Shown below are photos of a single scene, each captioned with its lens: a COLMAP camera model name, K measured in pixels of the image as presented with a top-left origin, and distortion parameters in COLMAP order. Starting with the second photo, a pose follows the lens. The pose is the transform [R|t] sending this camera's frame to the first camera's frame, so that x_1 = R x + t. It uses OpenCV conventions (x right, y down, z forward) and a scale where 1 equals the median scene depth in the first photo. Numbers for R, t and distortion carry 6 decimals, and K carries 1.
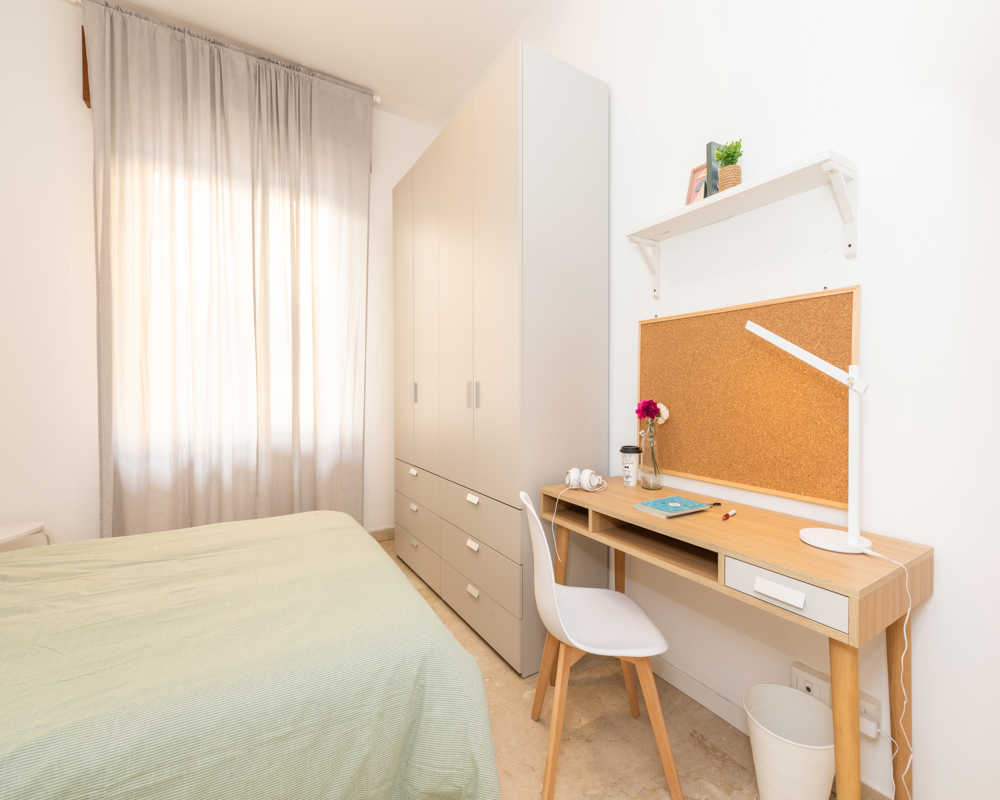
lens RADIAL K [[478.2, 0, 499.7], [0, 478.2, 395.2], [0, 0, 1]] dist [0.000991, 0.000244]
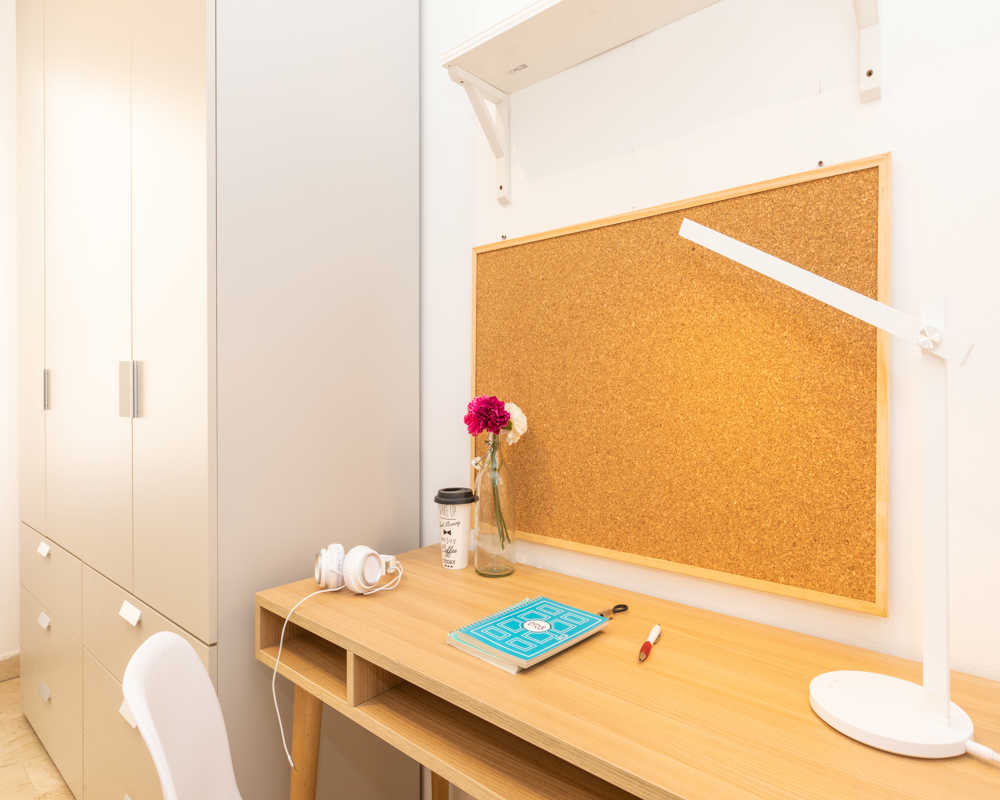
lens RADIAL K [[618.7, 0, 500.0], [0, 618.7, 400.0], [0, 0, 1]] dist [-0.000575, -0.000512]
pose [[0.960757, -0.003692, 0.277368, 0.145498], [0.005508, 0.999968, -0.005768, 0.017949], [-0.277338, 0.007069, 0.960746, 0.380357]]
